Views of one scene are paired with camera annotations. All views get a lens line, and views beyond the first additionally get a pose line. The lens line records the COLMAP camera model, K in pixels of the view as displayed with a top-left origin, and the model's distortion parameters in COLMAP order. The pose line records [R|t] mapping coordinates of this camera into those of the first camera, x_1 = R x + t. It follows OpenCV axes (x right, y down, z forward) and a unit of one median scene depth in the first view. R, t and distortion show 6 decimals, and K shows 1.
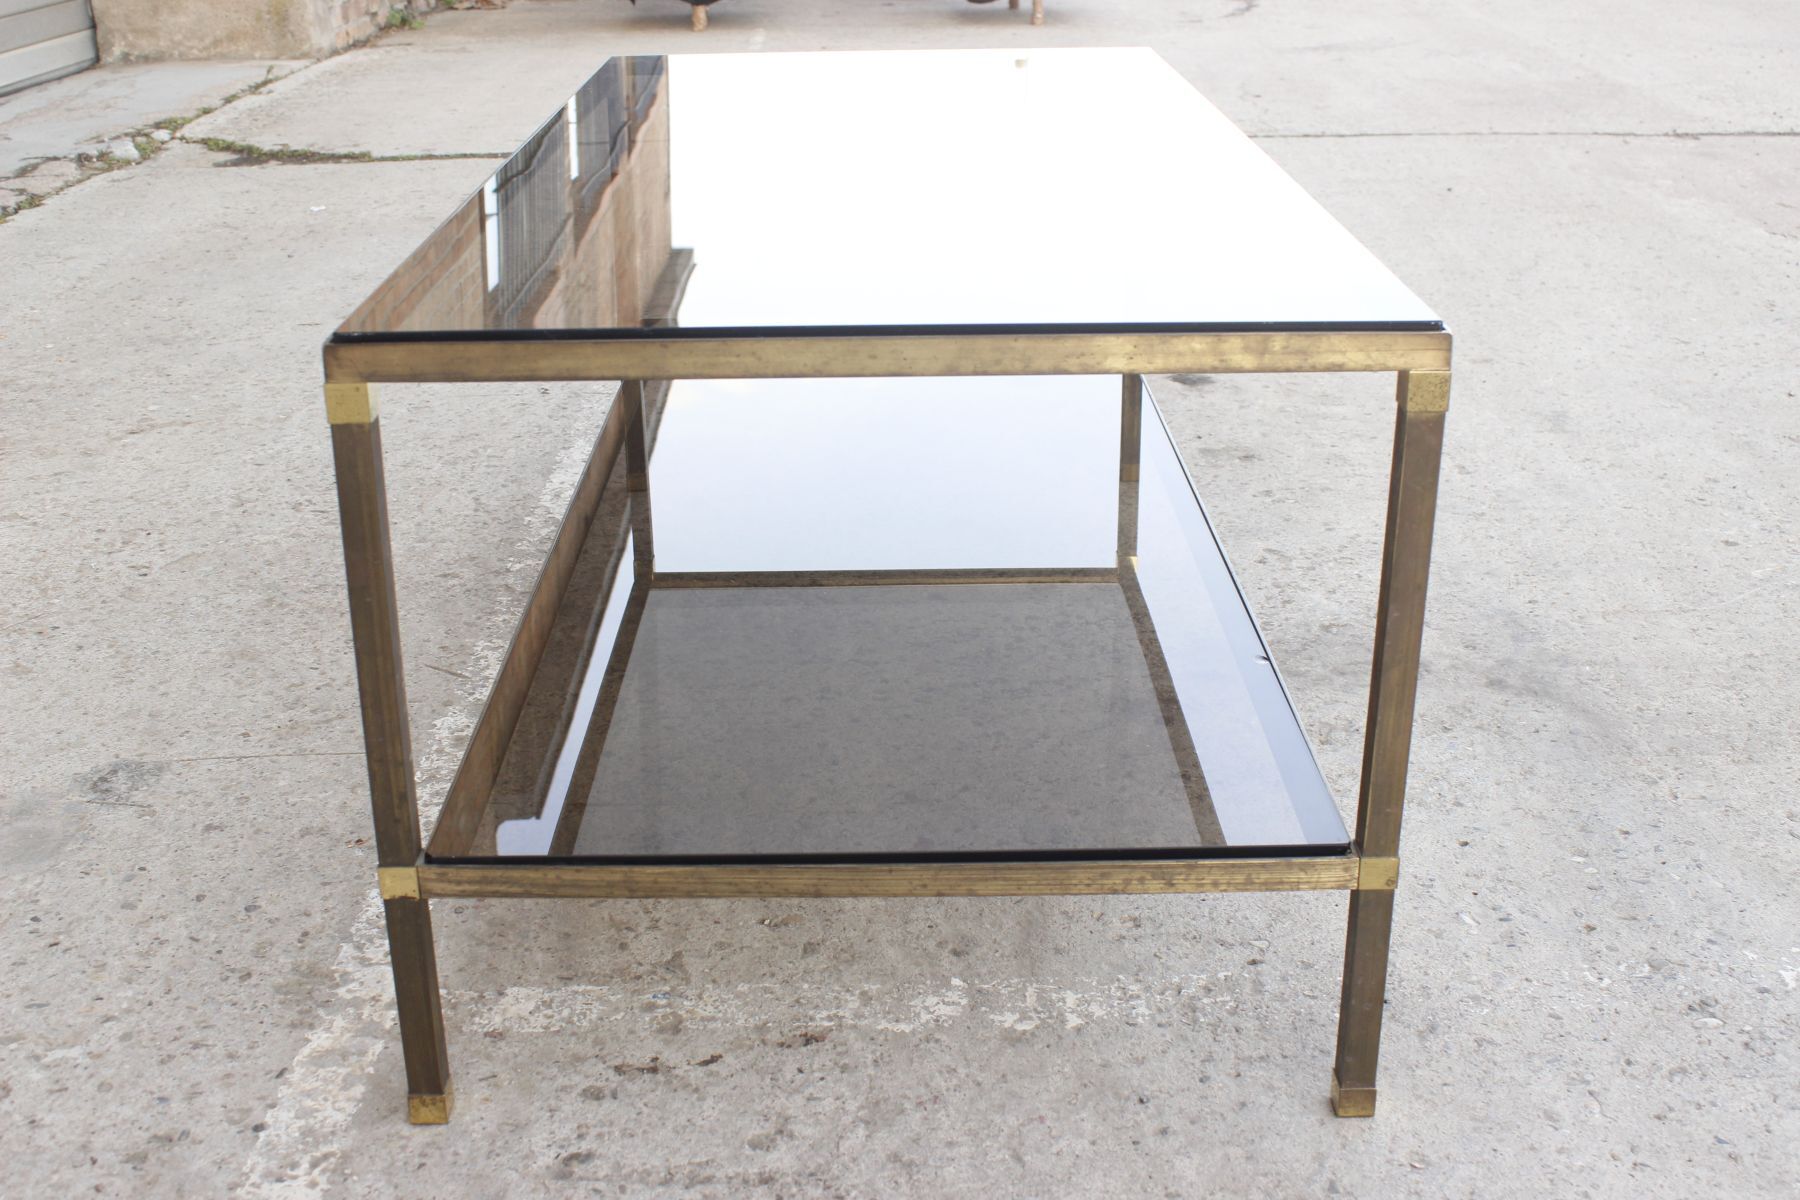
lens RADIAL K [[1979.4, 0, 900.0], [0, 1979.4, 600.0], [0, 0, 1]] dist [-0.104878, 0.141591]
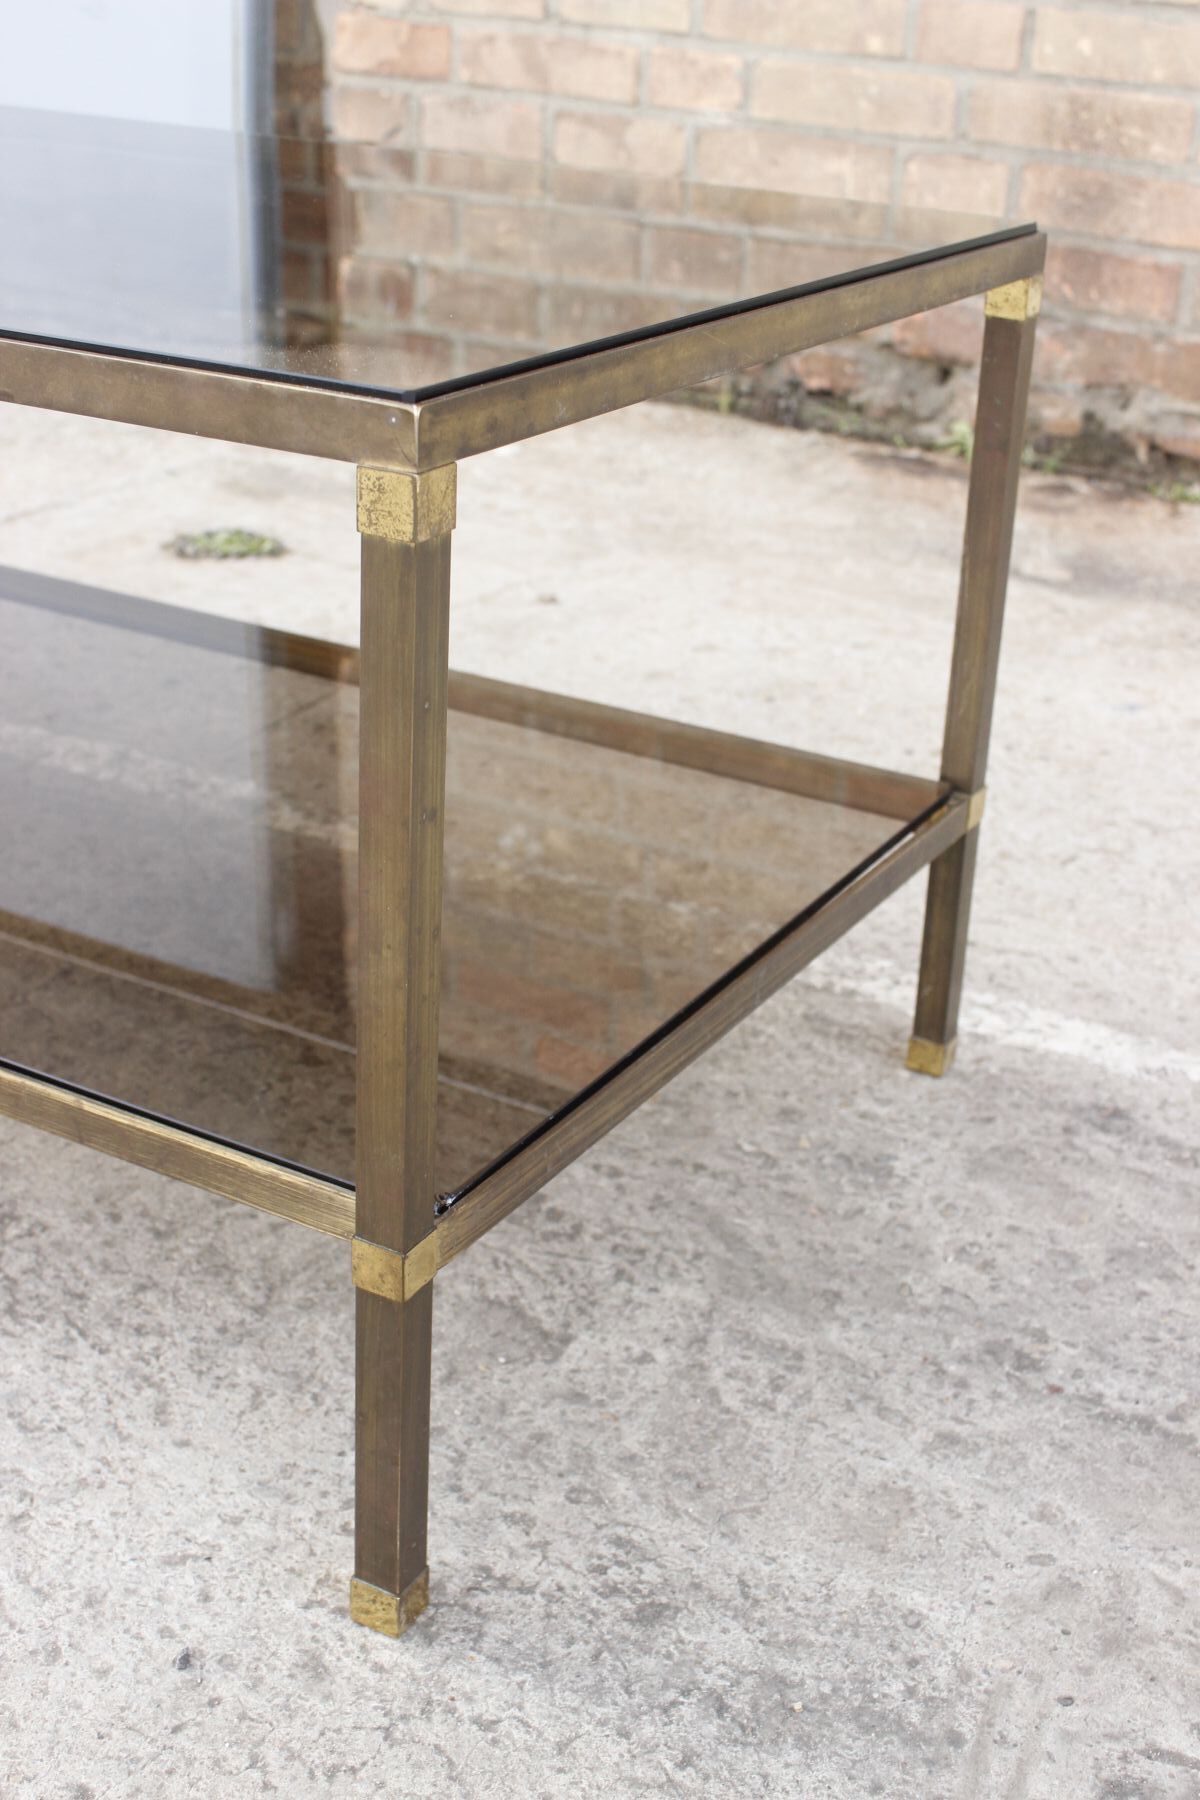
lens RADIAL K [[2281.4, 0, 600.0], [0, 2281.4, 900.0], [0, 0, 1]] dist [-0.077456, 0.106737]
pose [[-0.504833, 0.346434, -0.790650, 0.512526], [-0.367864, 0.742259, 0.560113, -0.539475], [0.780909, 0.573616, -0.247276, 1.459097]]
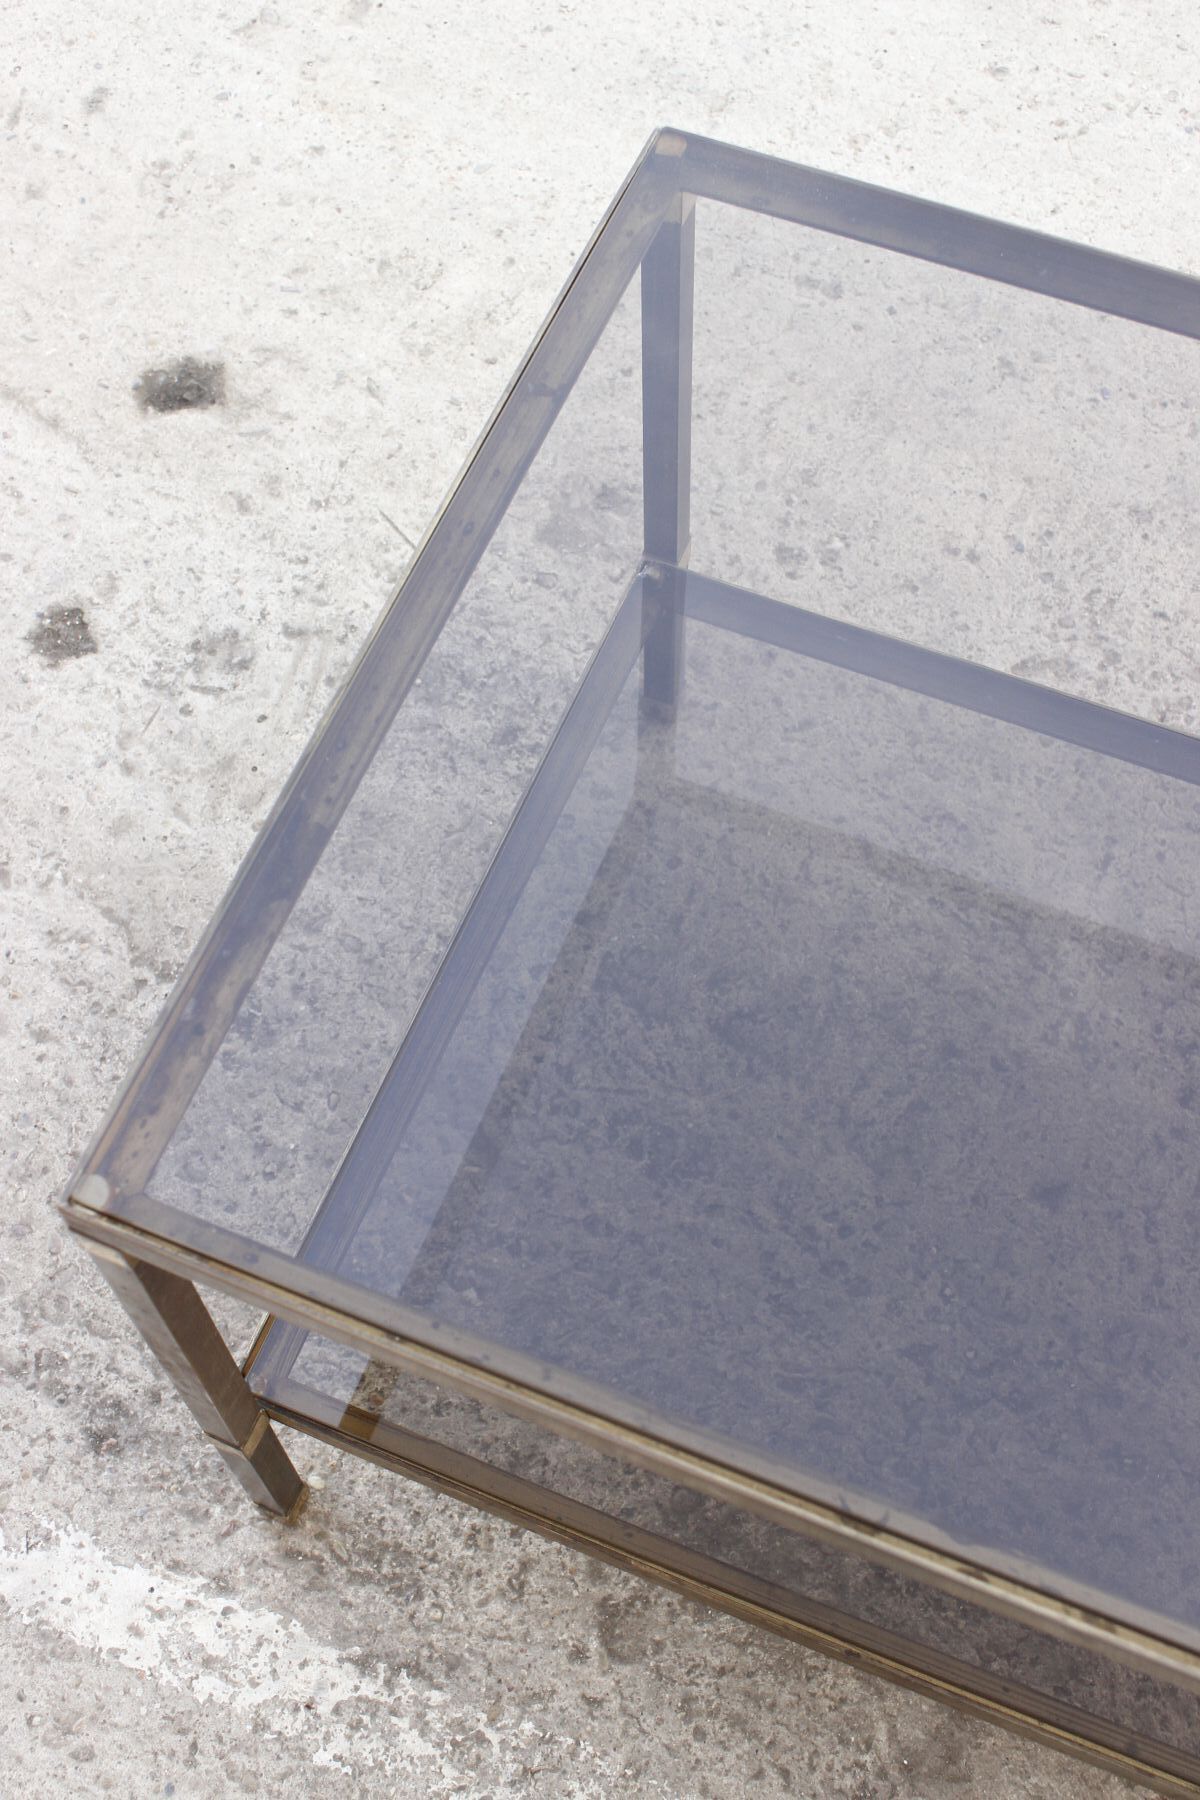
lens RADIAL K [[2106.0, 0, 619.5], [0, 2106.0, 899.0], [0, 0, 1]] dist [-0.086969, 0.045309]
pose [[0.389069, -0.809788, 0.439169, -0.284354], [0.366641, 0.573466, 0.732605, -0.669018], [-0.845103, -0.124016, 0.520020, 0.943306]]
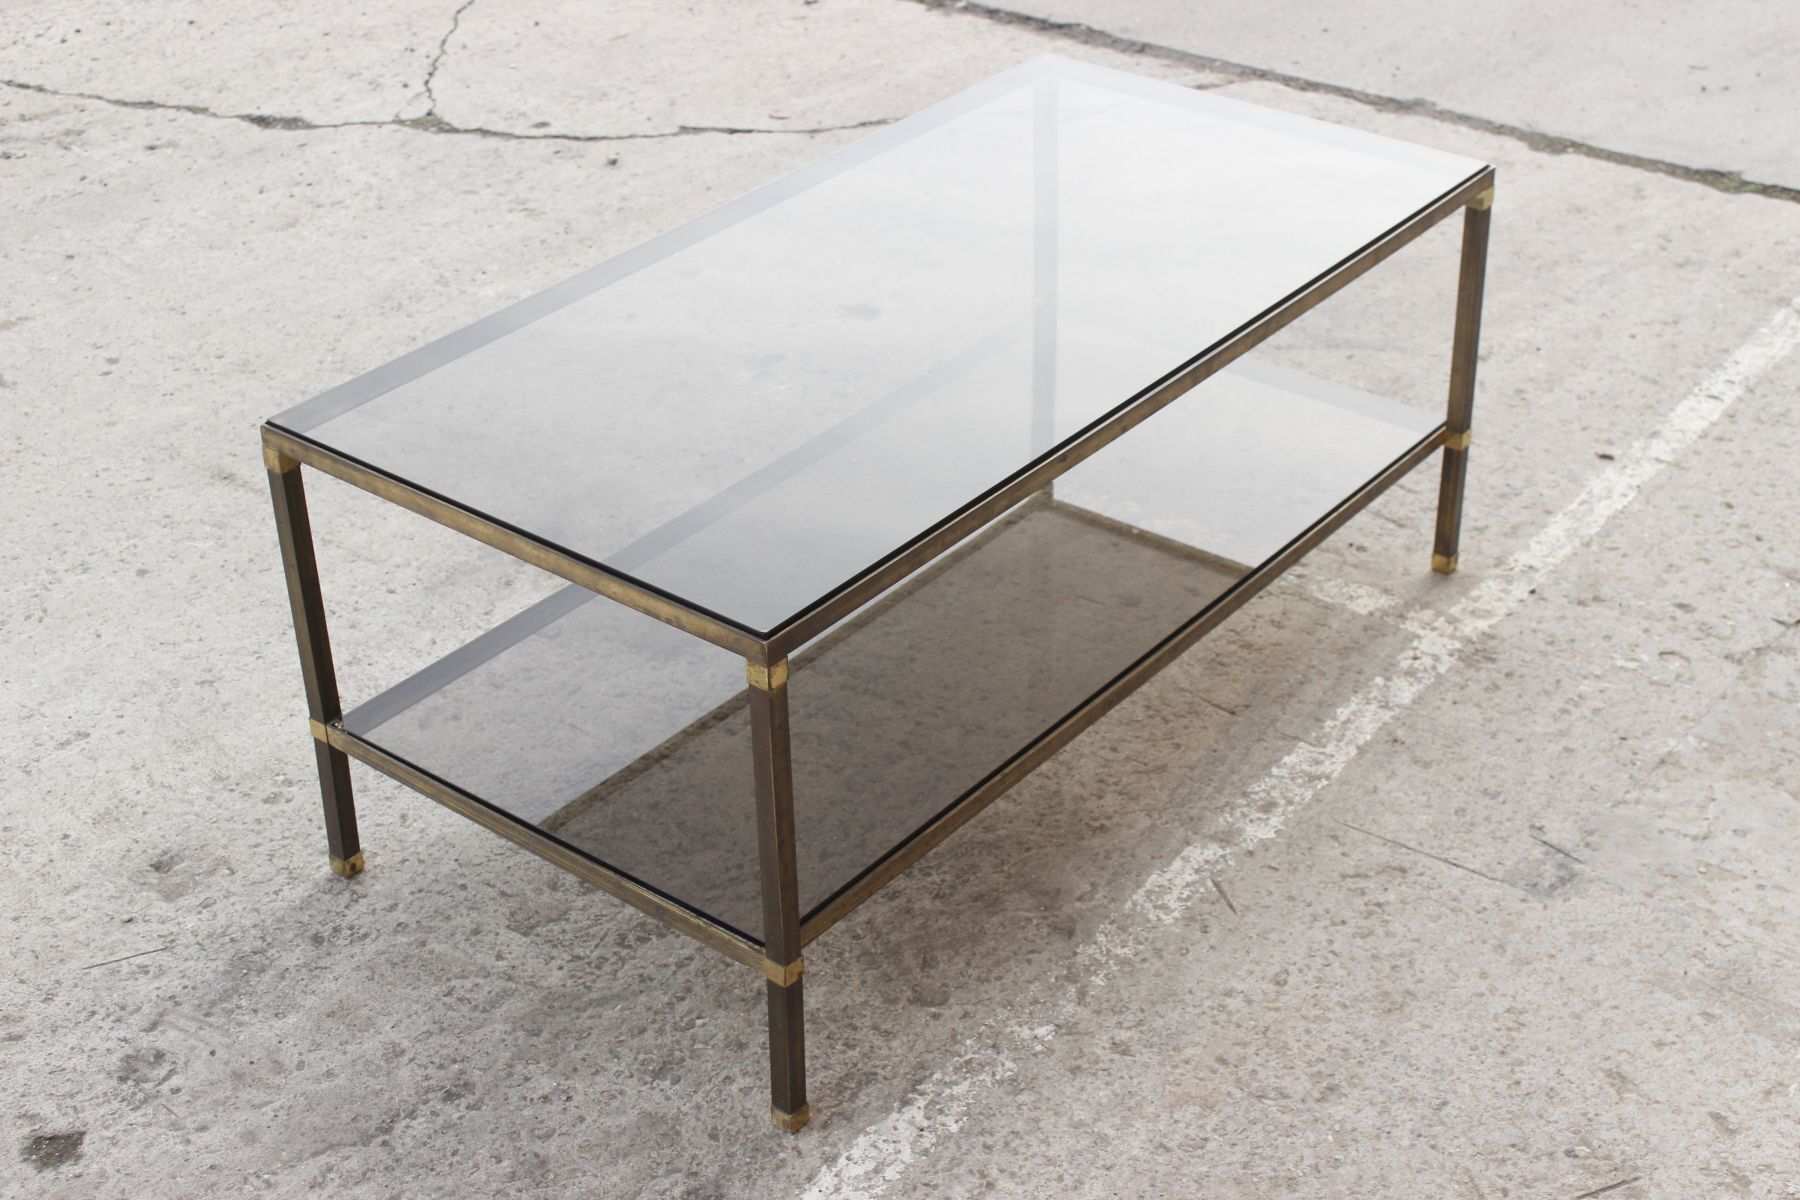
lens RADIAL K [[2577.0, 0, 900.0], [0, 2577.0, 600.0], [0, 0, 1]] dist [-0.027974, -0.001197]
pose [[-0.775986, -0.310131, 0.549240, -0.873484], [0.262310, 0.633230, 0.728157, -1.198648], [-0.573619, 0.709111, -0.410027, 1.704033]]
